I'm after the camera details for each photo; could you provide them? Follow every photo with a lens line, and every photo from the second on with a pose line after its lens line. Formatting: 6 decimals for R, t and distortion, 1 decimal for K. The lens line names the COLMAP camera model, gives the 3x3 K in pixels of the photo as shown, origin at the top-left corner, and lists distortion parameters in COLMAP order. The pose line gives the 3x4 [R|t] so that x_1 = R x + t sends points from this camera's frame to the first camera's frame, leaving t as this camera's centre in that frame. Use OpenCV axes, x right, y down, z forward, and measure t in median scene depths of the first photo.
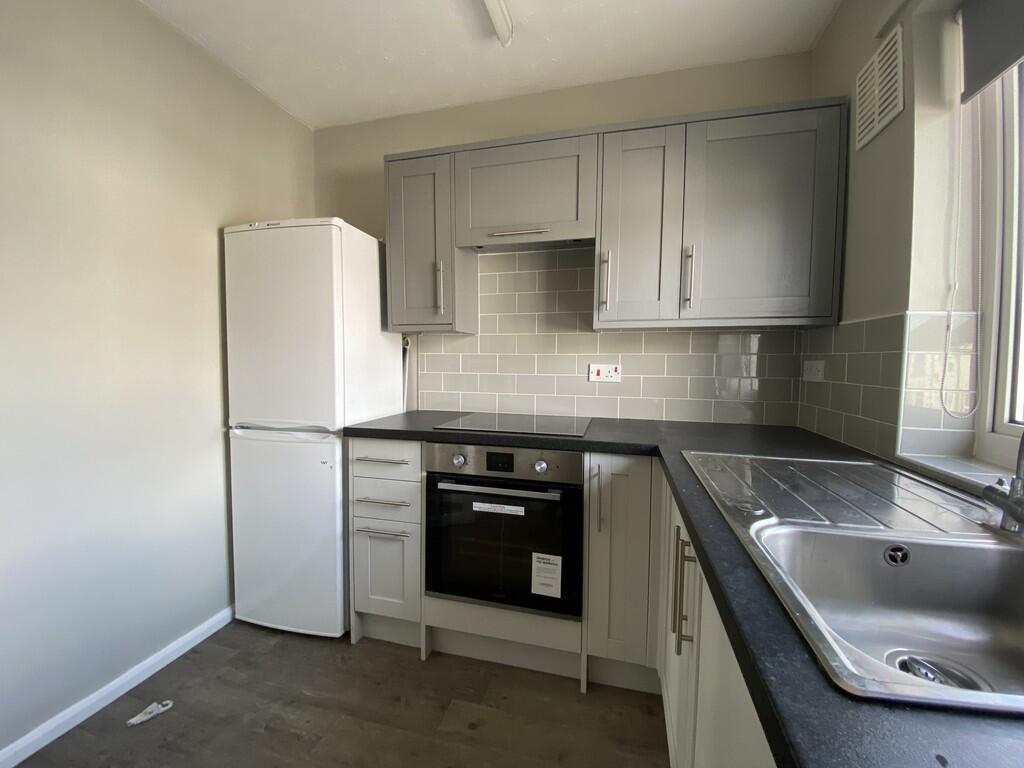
lens RADIAL K [[409.5, 0, 513.9], [0, 409.5, 374.5], [0, 0, 1]] dist [0.019373, -0.023748]
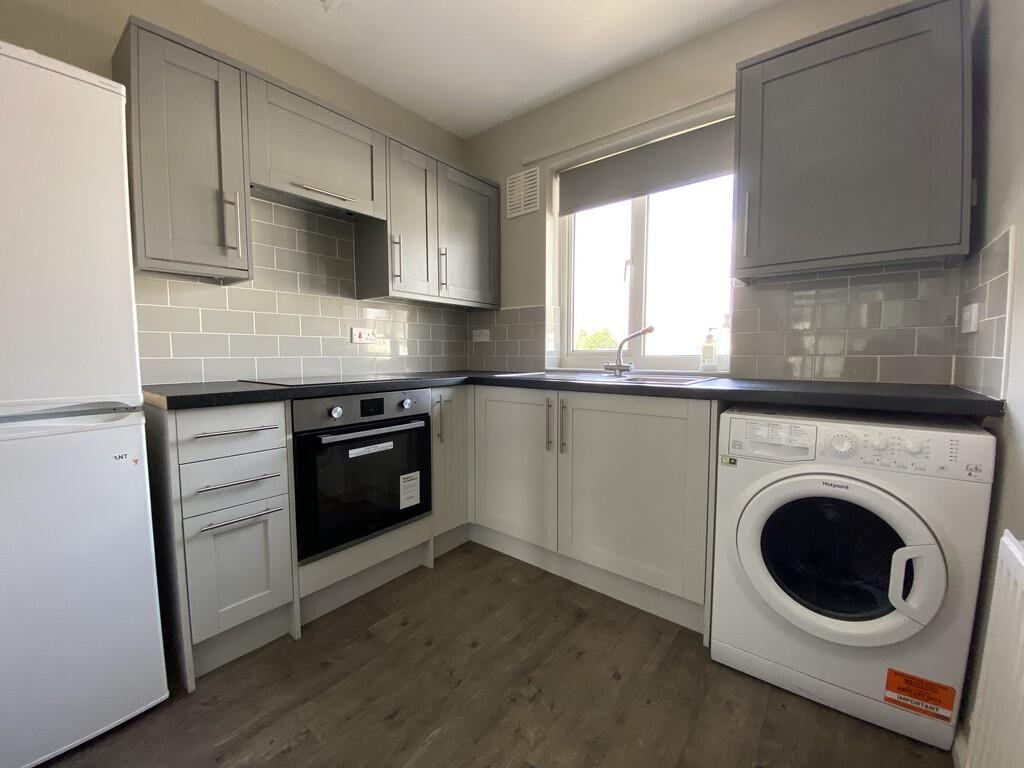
lens RADIAL K [[409.5, 0, 513.9], [0, 409.5, 374.5], [0, 0, 1]] dist [0.019373, -0.023748]
pose [[0.400375, -0.057760, 0.914529, -0.836501], [0.034603, 0.998253, 0.047899, 0.080105], [-0.915698, 0.012468, 0.401674, 0.186223]]
